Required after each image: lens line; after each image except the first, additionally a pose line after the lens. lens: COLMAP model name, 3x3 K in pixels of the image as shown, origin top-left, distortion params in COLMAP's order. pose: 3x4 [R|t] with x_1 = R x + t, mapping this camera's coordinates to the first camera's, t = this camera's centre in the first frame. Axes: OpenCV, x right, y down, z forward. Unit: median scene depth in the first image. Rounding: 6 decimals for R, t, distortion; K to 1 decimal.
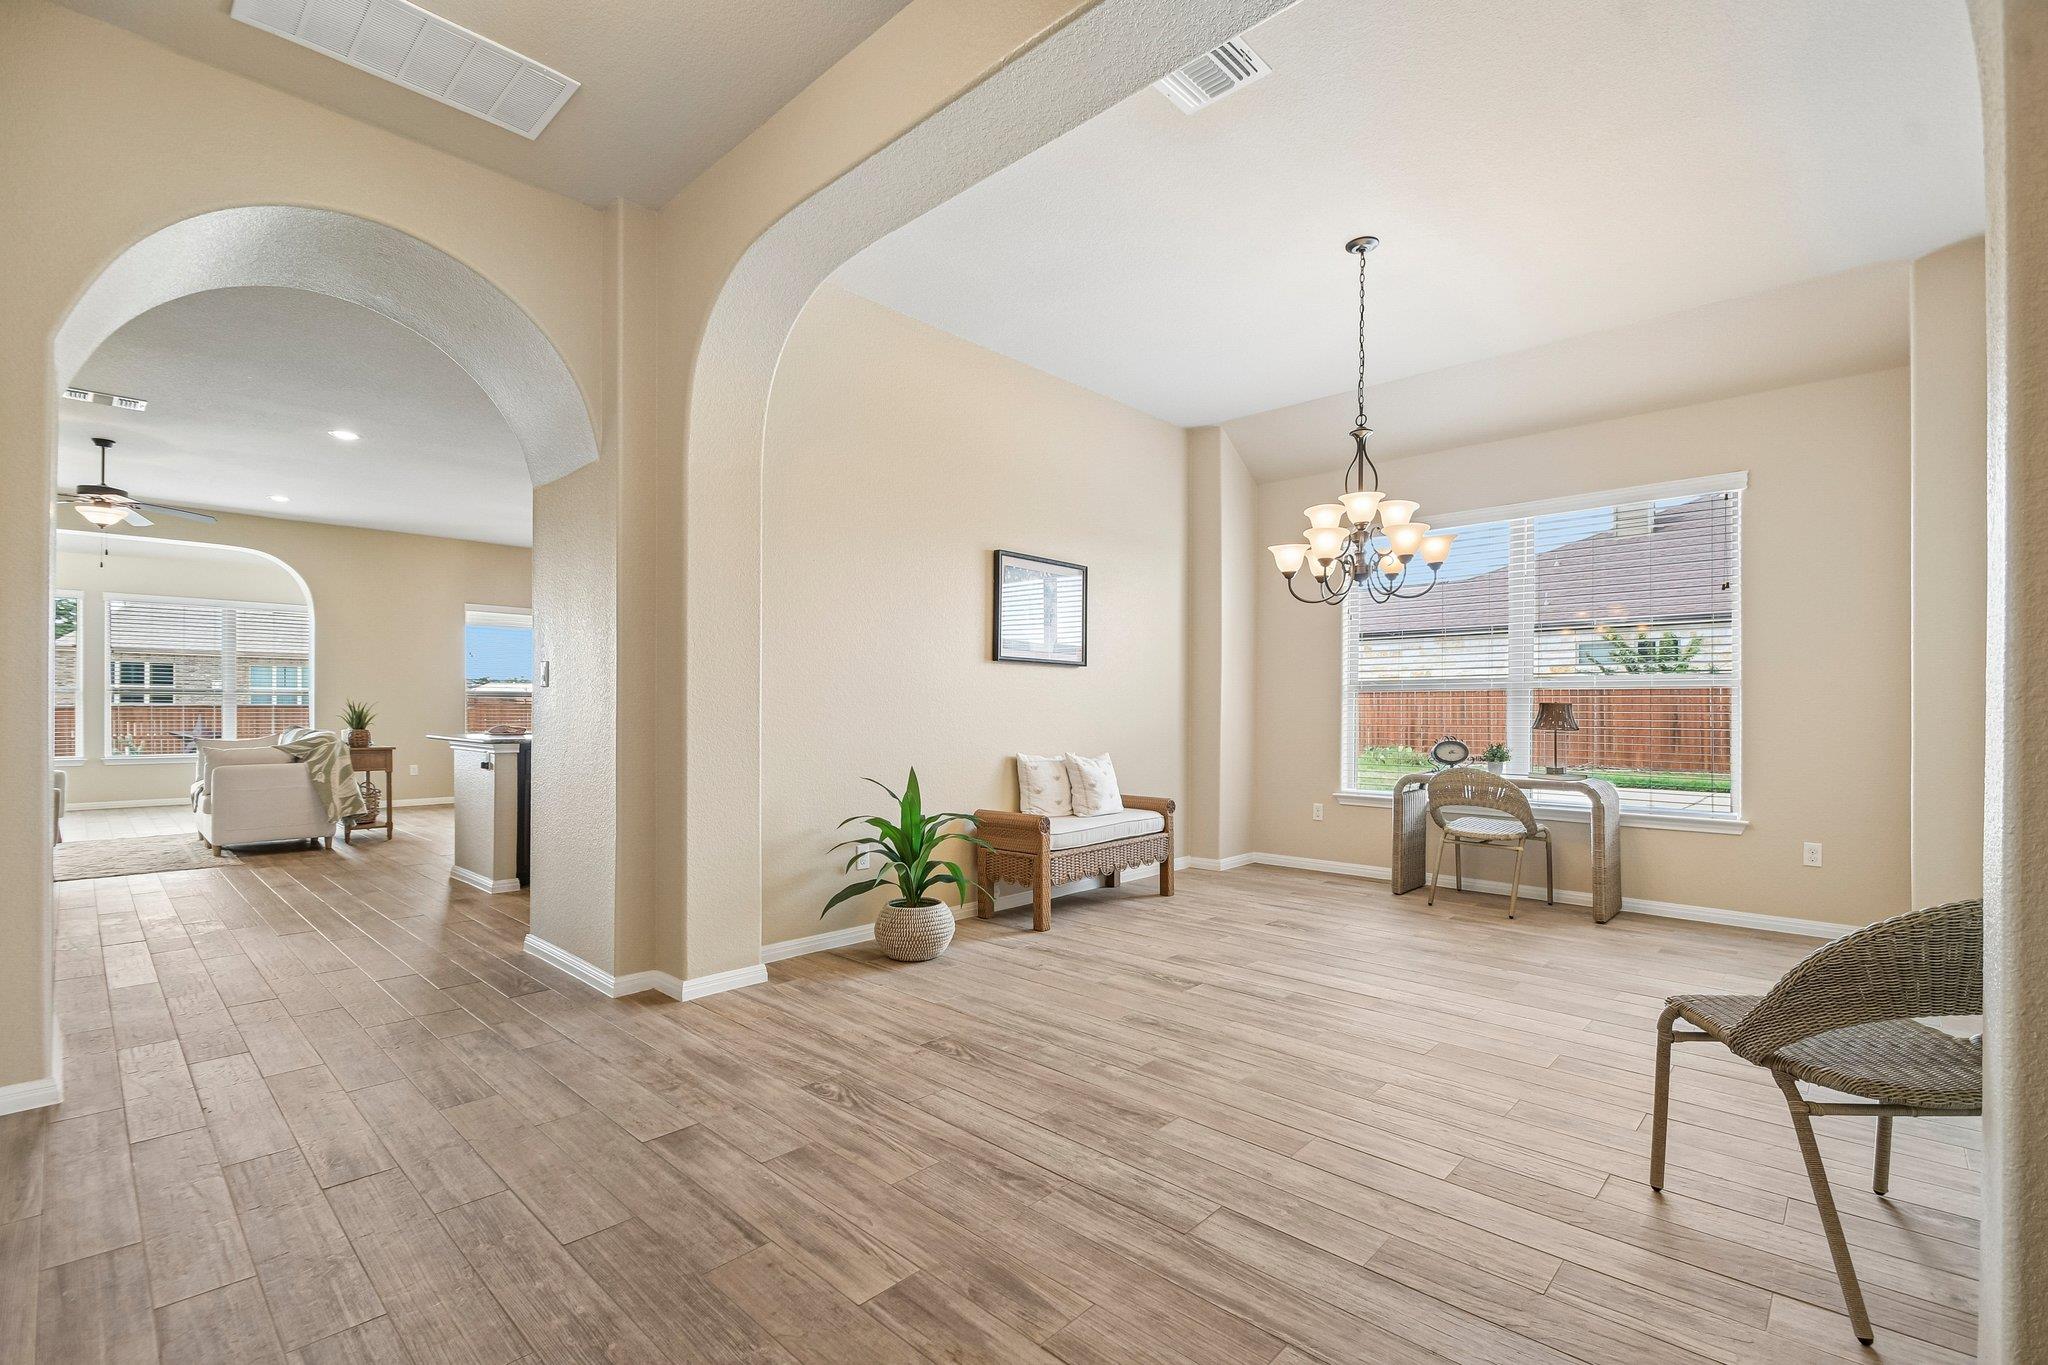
lens RADIAL K [[906.8, 0, 1017.8], [0, 906.8, 717.6], [0, 0, 1]] dist [0.014838, -0.015788]
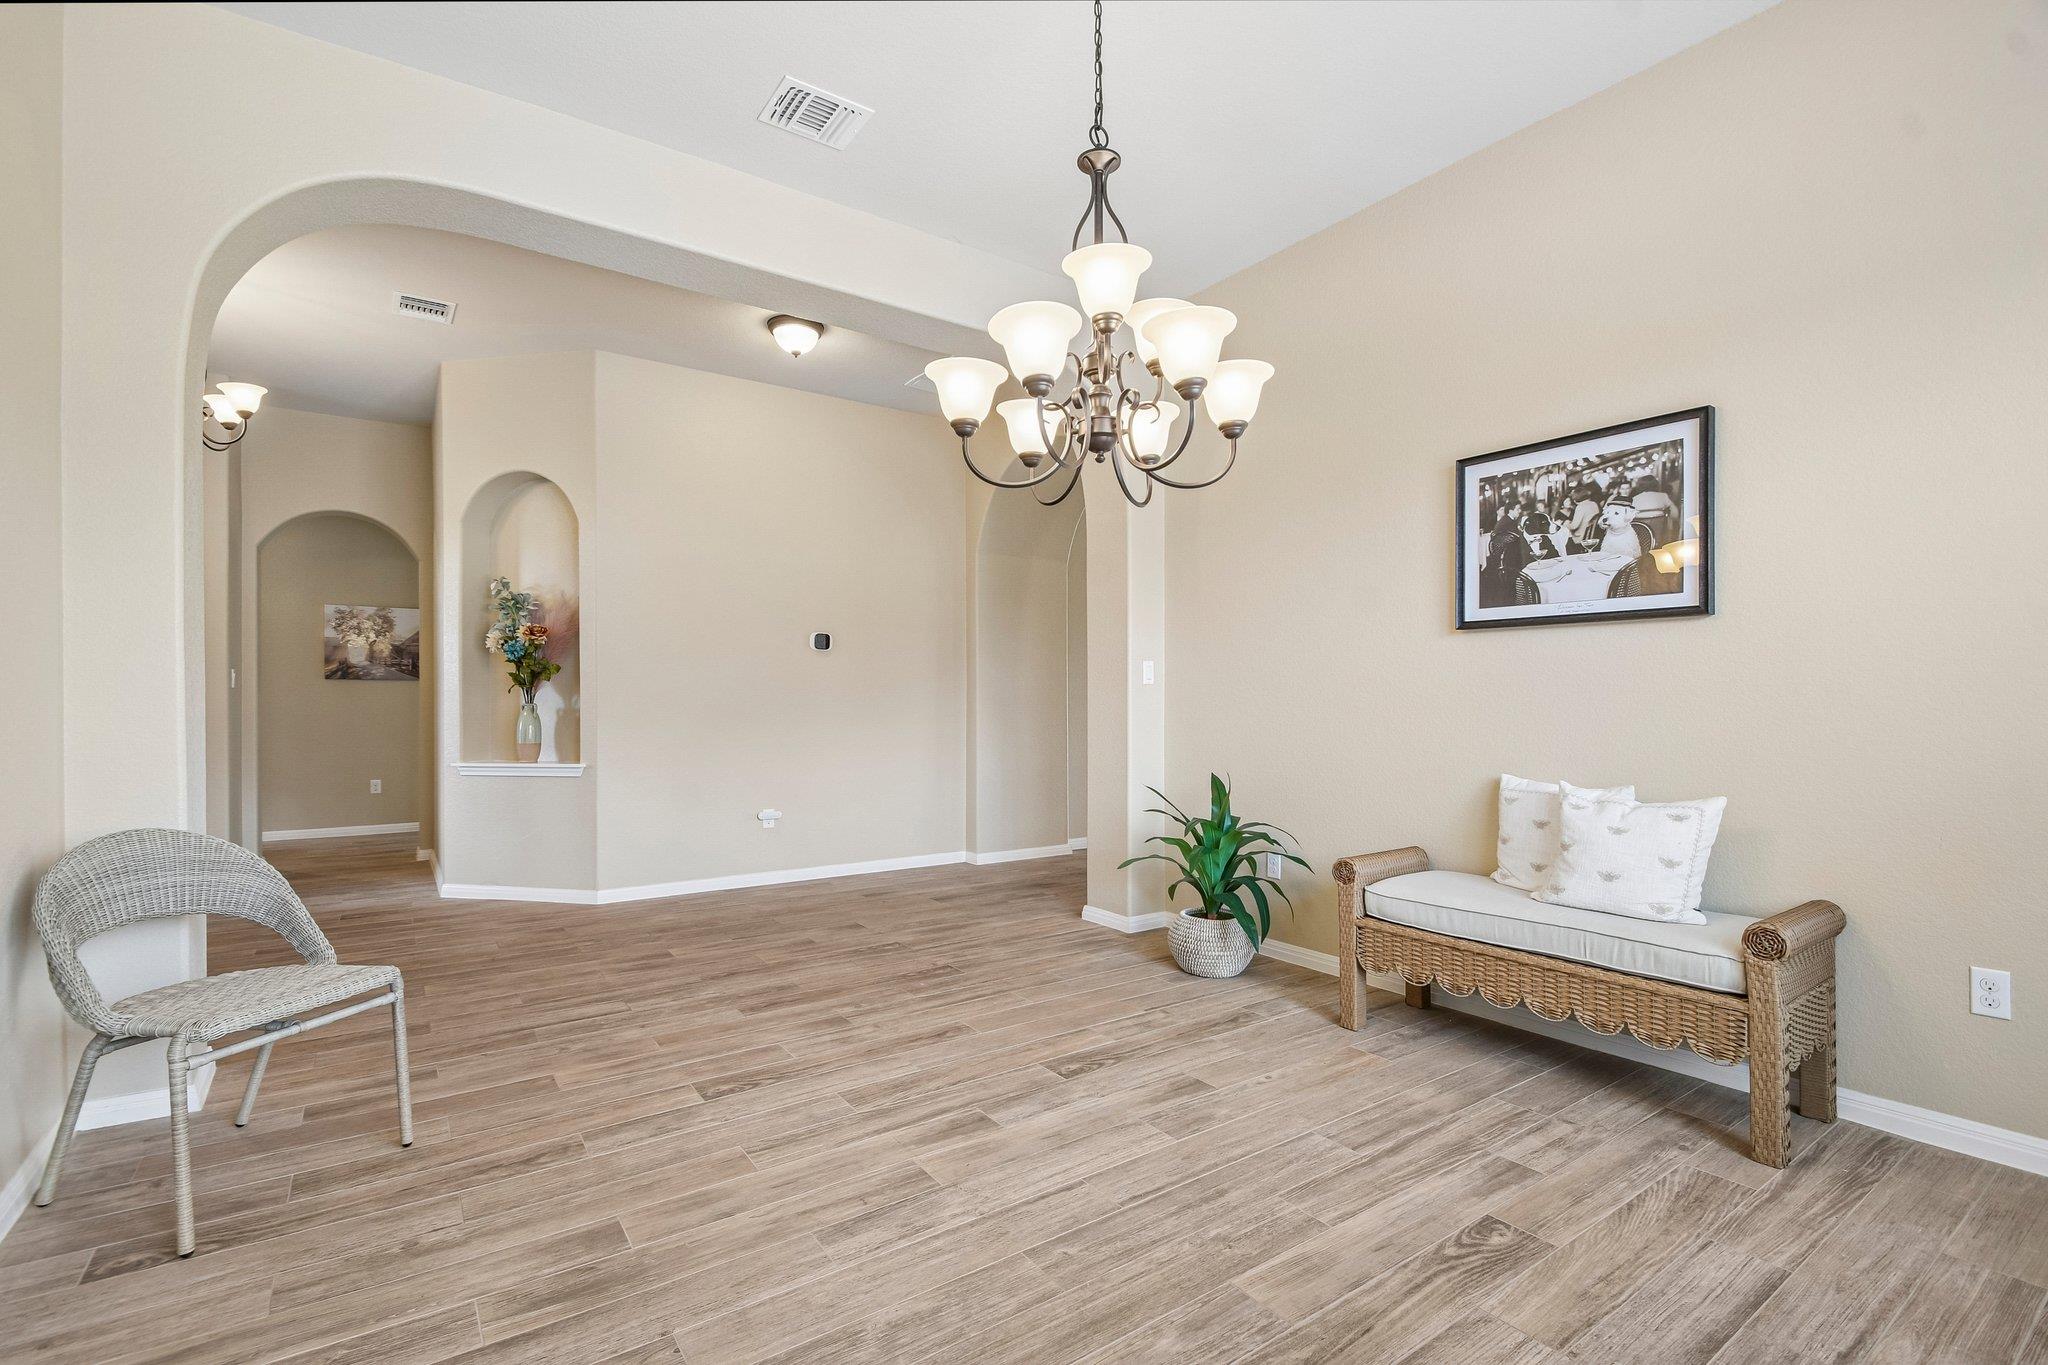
lens RADIAL K [[906.8, 0, 1017.8], [0, 906.8, 717.6], [0, 0, 1]] dist [0.014838, -0.015788]
pose [[-0.208509, 0.008610, -0.977983, 1.104460], [-0.008785, 0.999904, 0.010676, -0.004163], [0.977981, 0.010818, -0.208413, 1.334114]]
